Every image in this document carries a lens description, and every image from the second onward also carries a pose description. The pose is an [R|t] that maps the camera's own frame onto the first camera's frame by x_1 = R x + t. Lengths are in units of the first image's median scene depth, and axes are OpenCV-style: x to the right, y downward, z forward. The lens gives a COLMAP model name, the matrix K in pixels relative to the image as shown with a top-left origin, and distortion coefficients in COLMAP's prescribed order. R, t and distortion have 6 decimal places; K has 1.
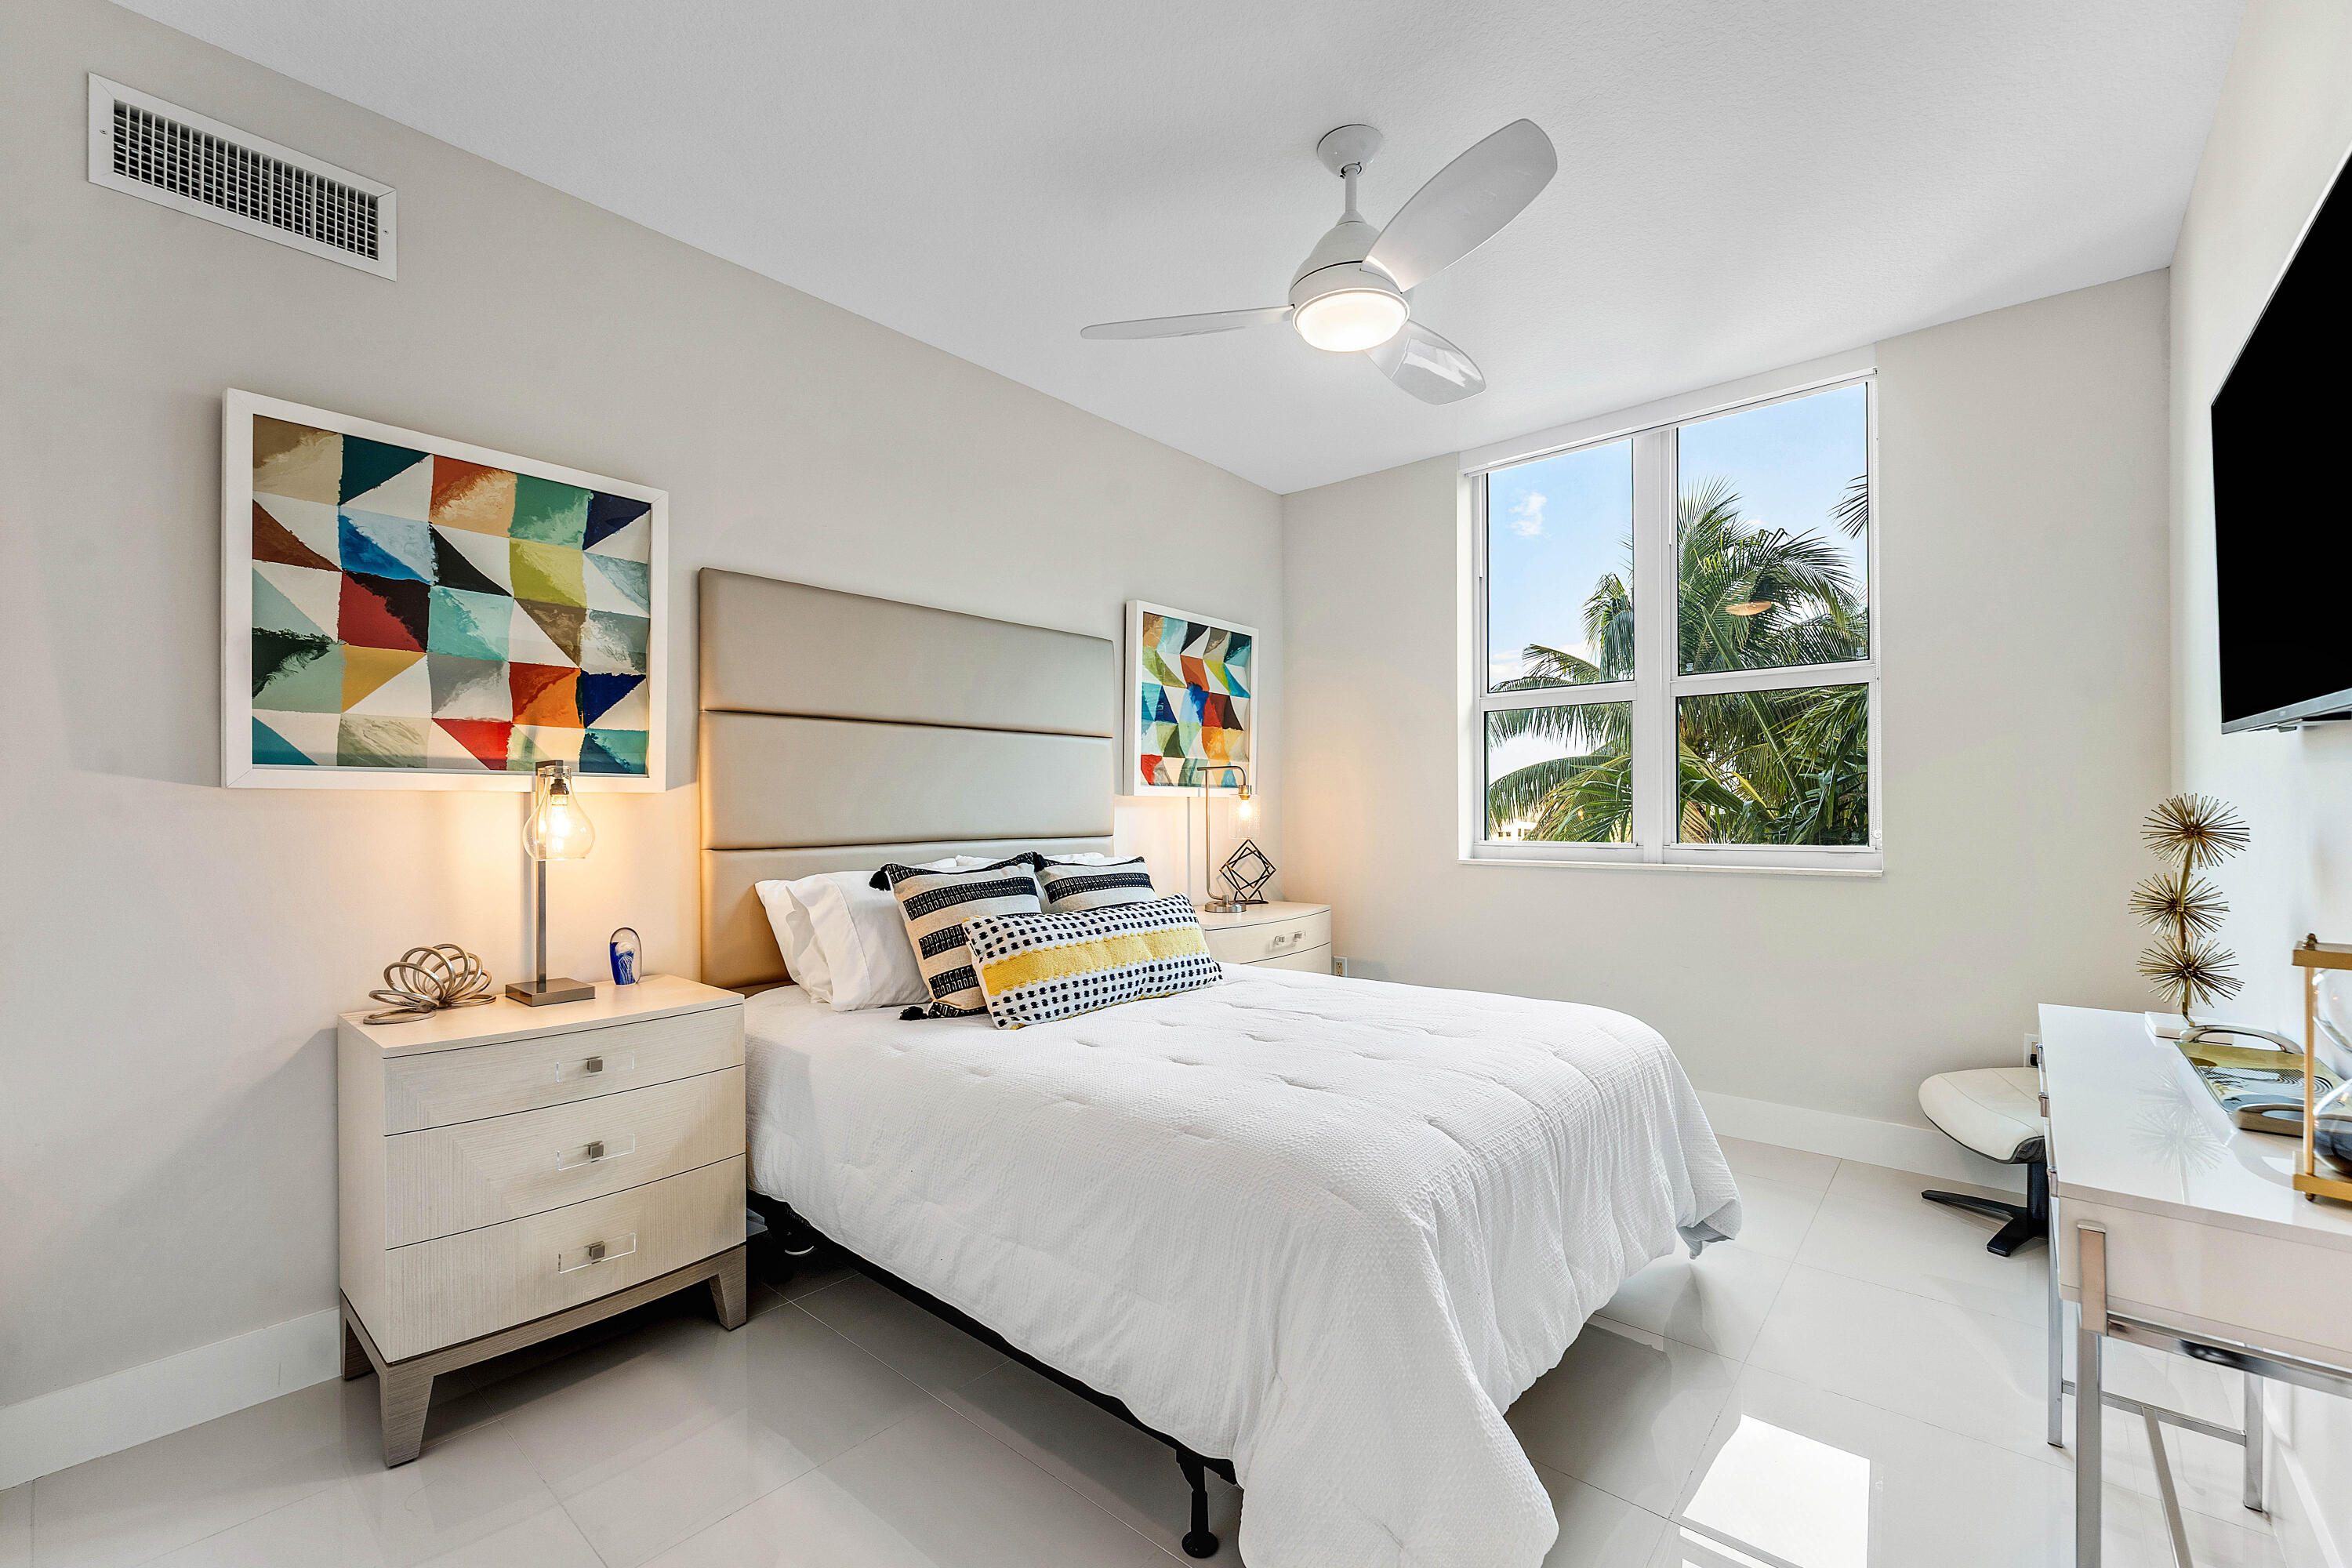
lens RADIAL K [[976.5, 0, 1180.2], [0, 976.5, 817.1], [0, 0, 1]] dist [-0.002201, -0.000463]
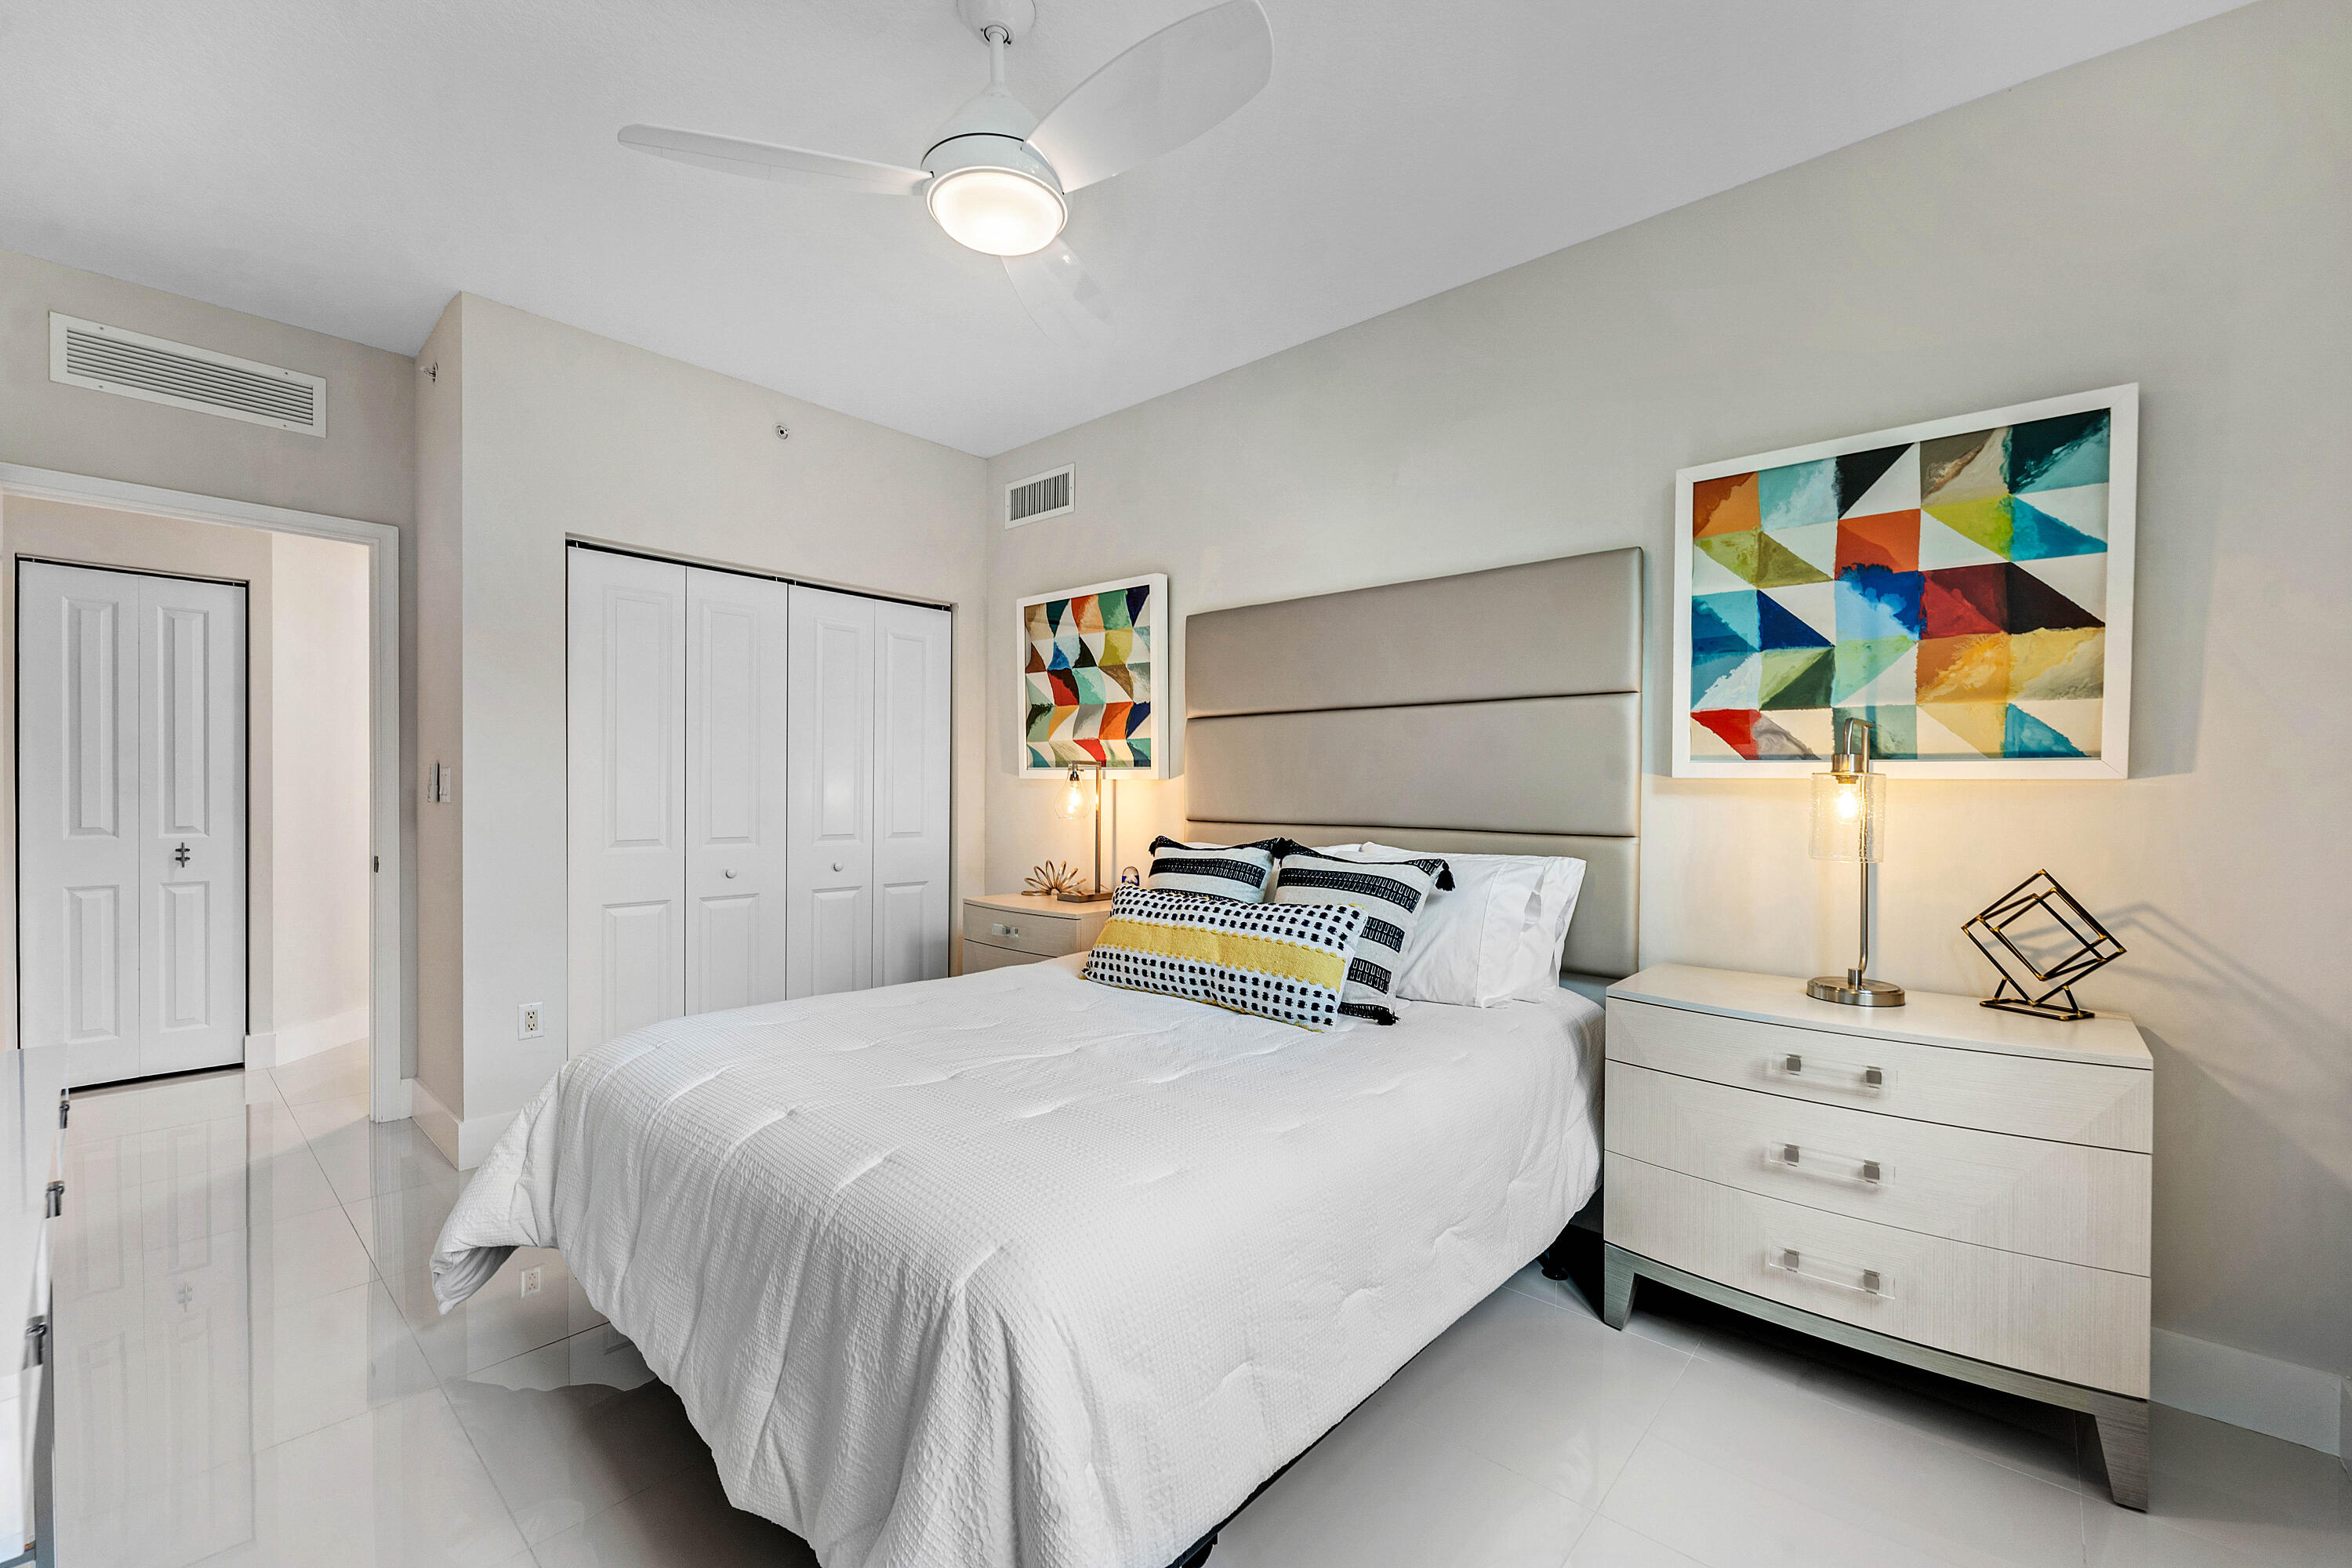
lens RADIAL K [[961.5, 0, 1181.7], [0, 961.5, 803.5], [0, 0, 1]] dist [-0.000666, -0.000201]
pose [[-0.017257, 0.016073, -0.999722, 0.807850], [-0.020723, 0.999650, 0.016429, -0.011664], [0.999636, 0.021000, -0.016918, 0.941350]]
